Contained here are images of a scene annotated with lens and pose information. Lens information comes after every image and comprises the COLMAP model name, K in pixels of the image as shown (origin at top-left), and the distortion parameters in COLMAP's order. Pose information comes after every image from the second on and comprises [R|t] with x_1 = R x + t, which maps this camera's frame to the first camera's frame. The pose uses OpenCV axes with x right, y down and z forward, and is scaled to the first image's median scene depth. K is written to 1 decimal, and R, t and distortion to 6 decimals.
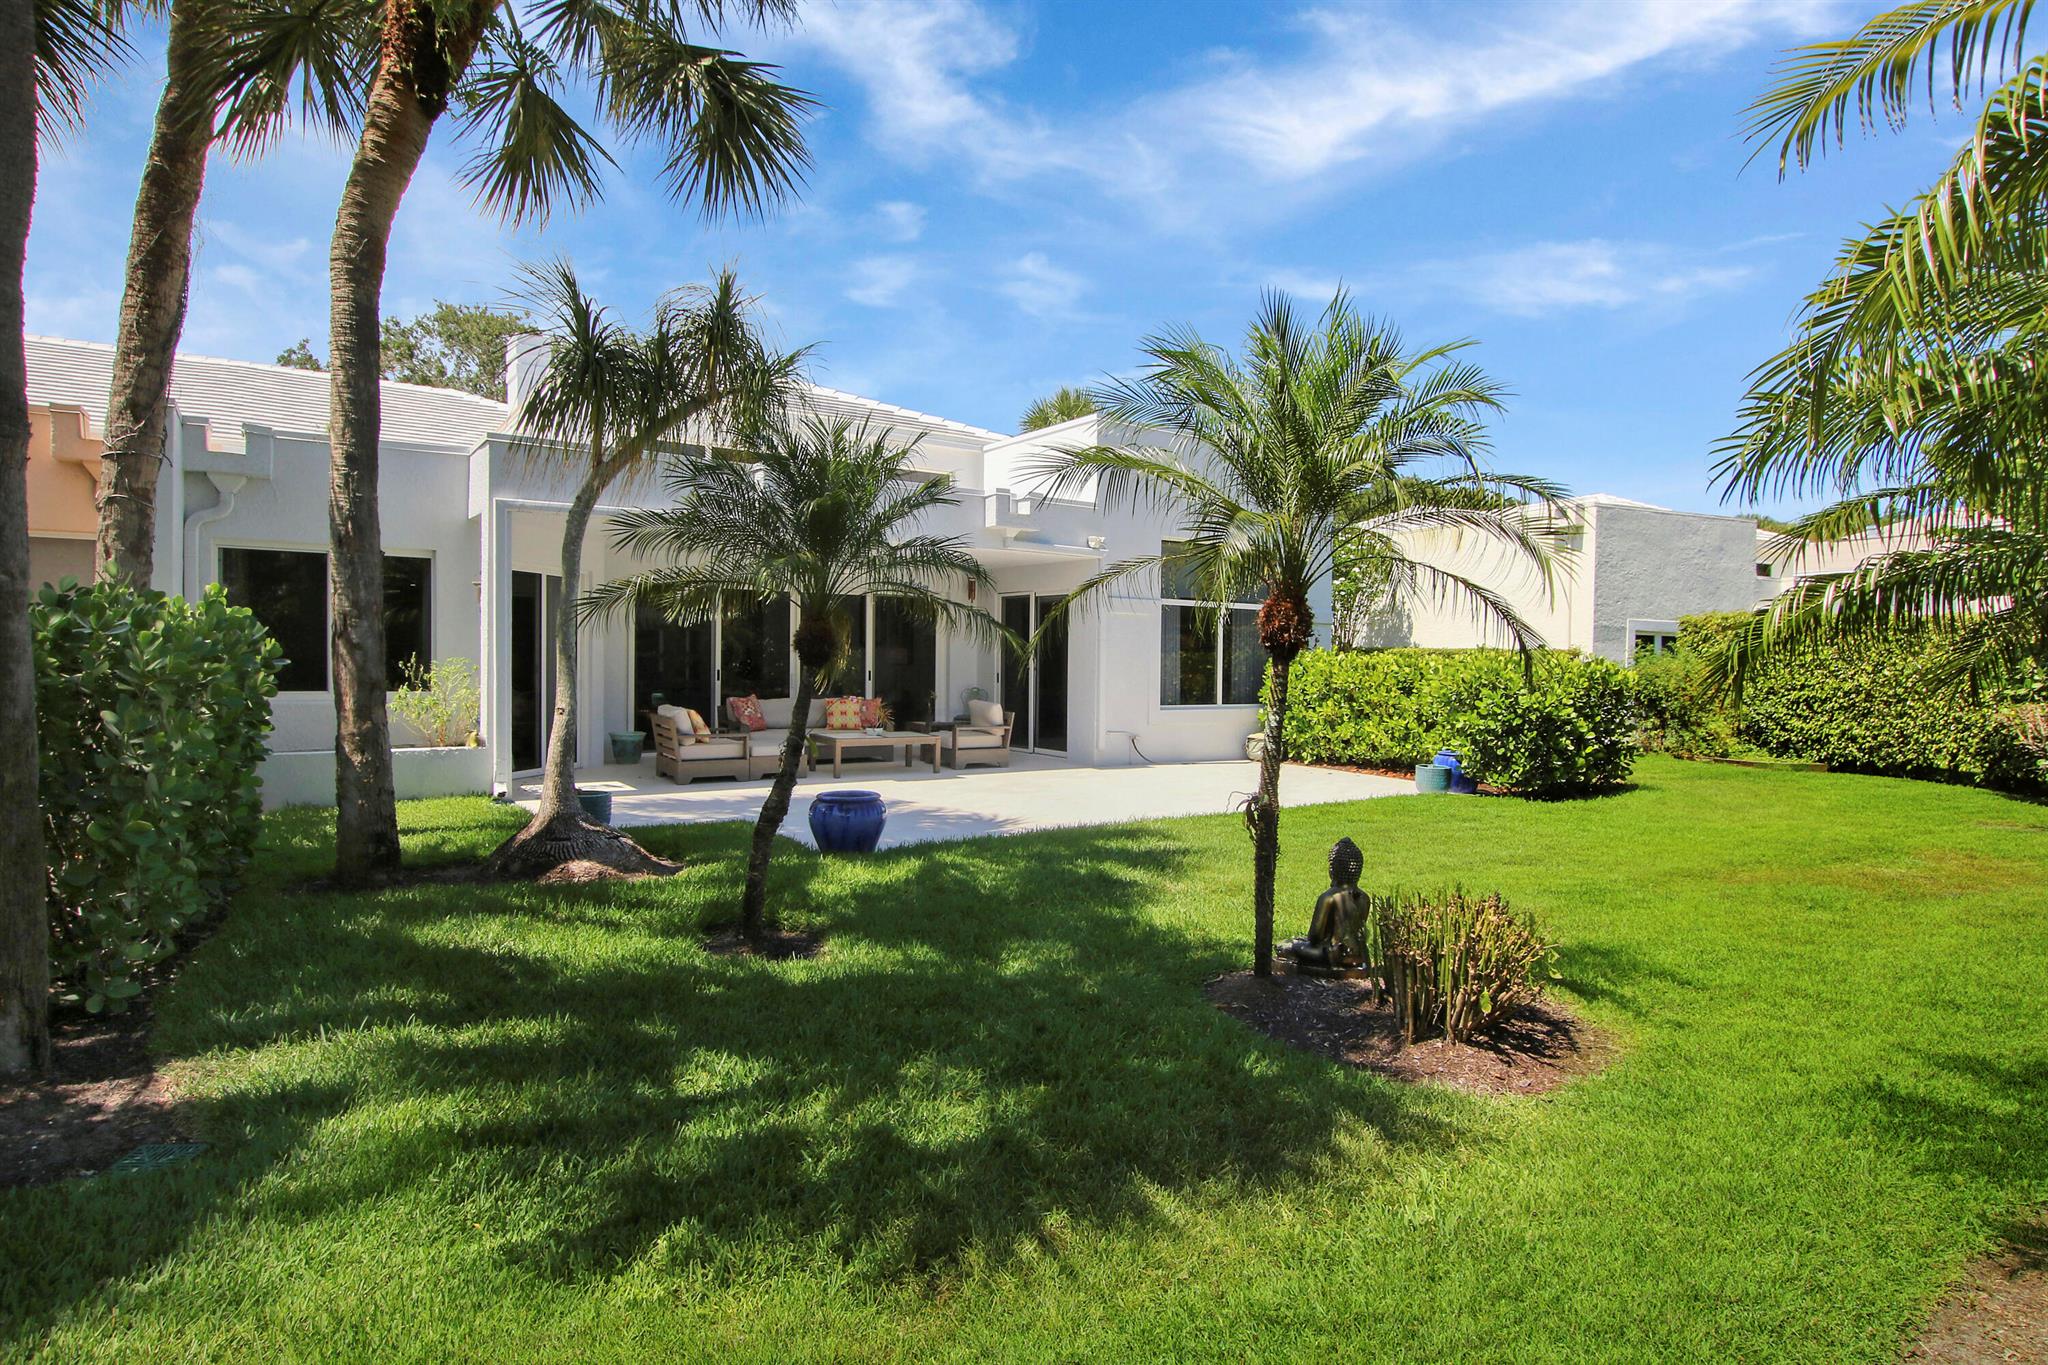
lens RADIAL K [[1159.7, 0, 1020.8], [0, 1159.7, 645.4], [0, 0, 1]] dist [-0.003905, 0.000523]
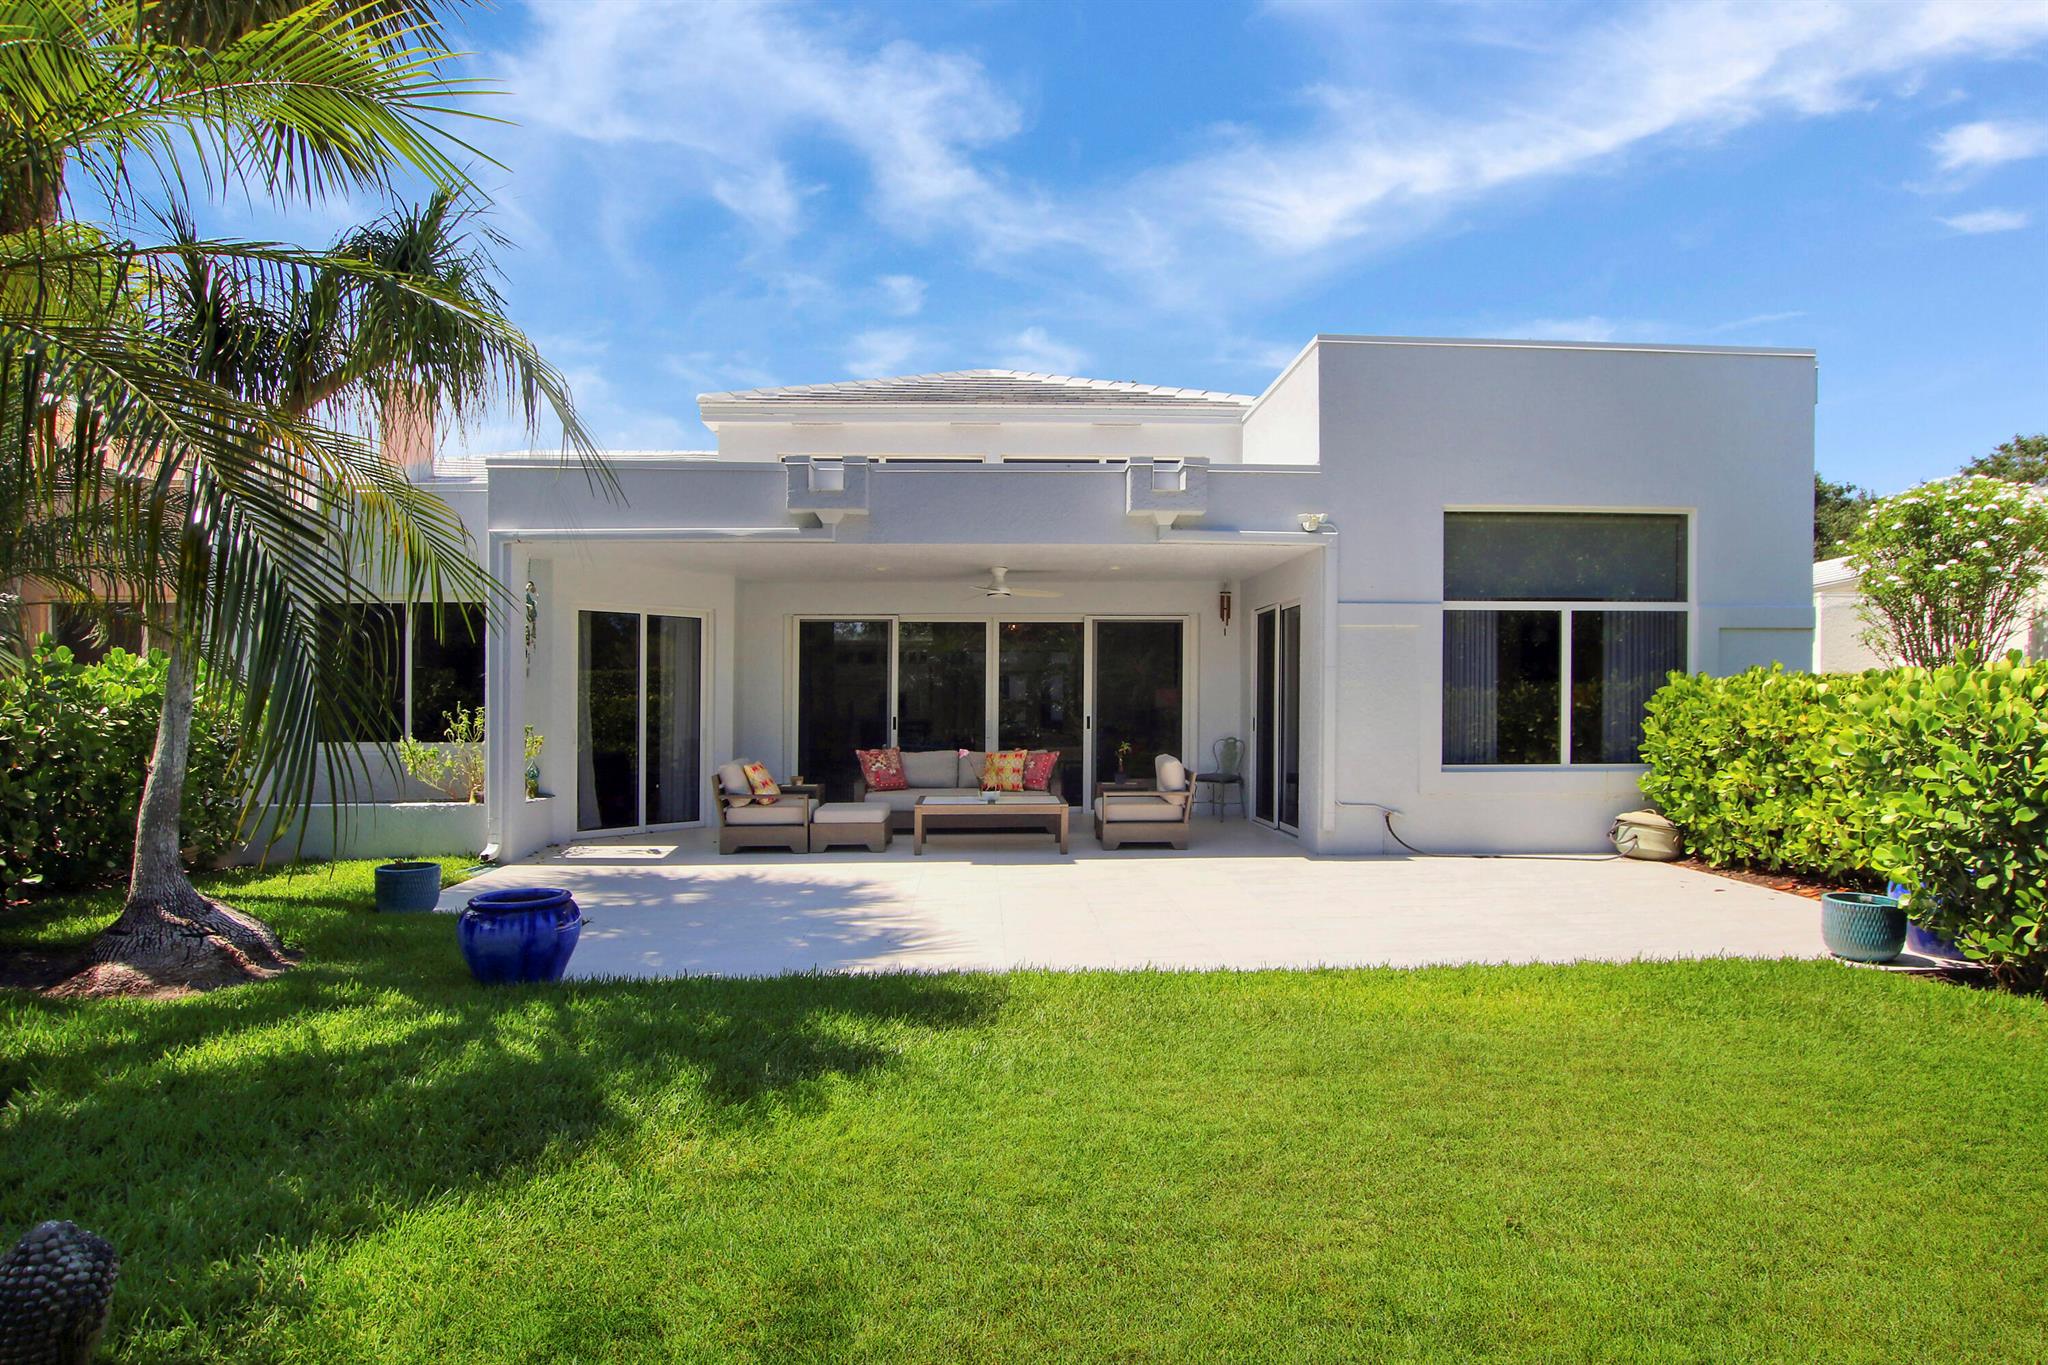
lens RADIAL K [[1127.1, 0, 1020.2], [0, 1127.1, 660.2], [0, 0, 1]] dist [-0.012507, 0.000722]
pose [[0.846210, -0.036285, -0.531612, 0.268629], [0.021005, 0.999175, -0.034762, 0.010944], [0.532435, 0.018249, 0.846274, 0.355270]]
